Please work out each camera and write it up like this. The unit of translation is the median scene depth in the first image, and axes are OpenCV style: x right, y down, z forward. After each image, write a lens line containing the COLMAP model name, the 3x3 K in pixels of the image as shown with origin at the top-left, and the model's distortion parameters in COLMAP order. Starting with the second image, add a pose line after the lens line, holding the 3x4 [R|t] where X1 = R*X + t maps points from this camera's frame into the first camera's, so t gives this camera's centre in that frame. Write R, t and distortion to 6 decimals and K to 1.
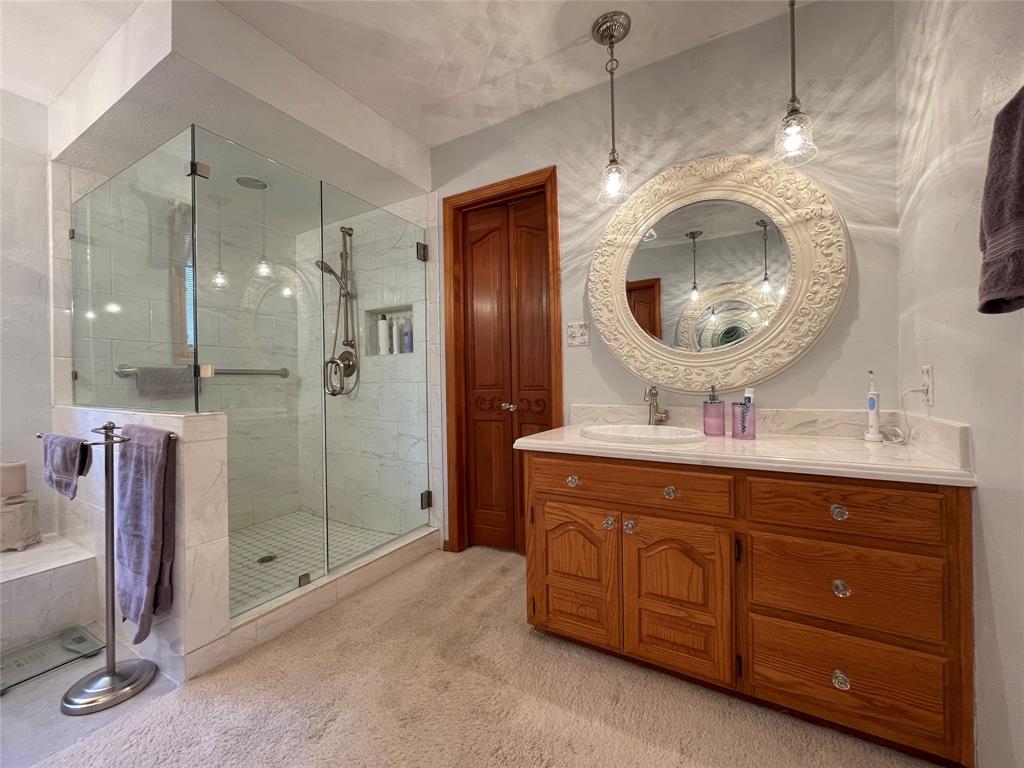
lens RADIAL K [[413.1, 0, 509.9], [0, 413.1, 383.6], [0, 0, 1]] dist [-0.002325, 0.000256]
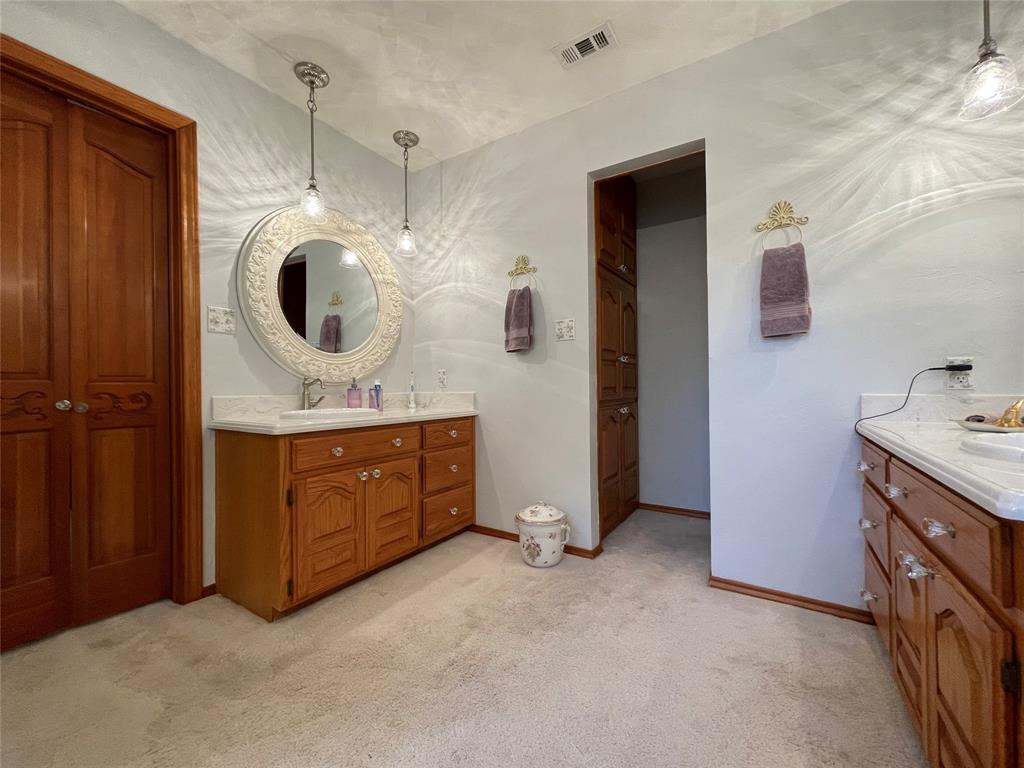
lens RADIAL K [[413.1, 0, 511.4], [0, 413.1, 383.9], [0, 0, 1]] dist [-0.002325, 0.000256]
pose [[0.040087, 0.017427, 0.999044, -0.908297], [0.010942, 0.999780, -0.017879, 0.057292], [-0.999136, 0.011649, 0.039887, 0.389773]]
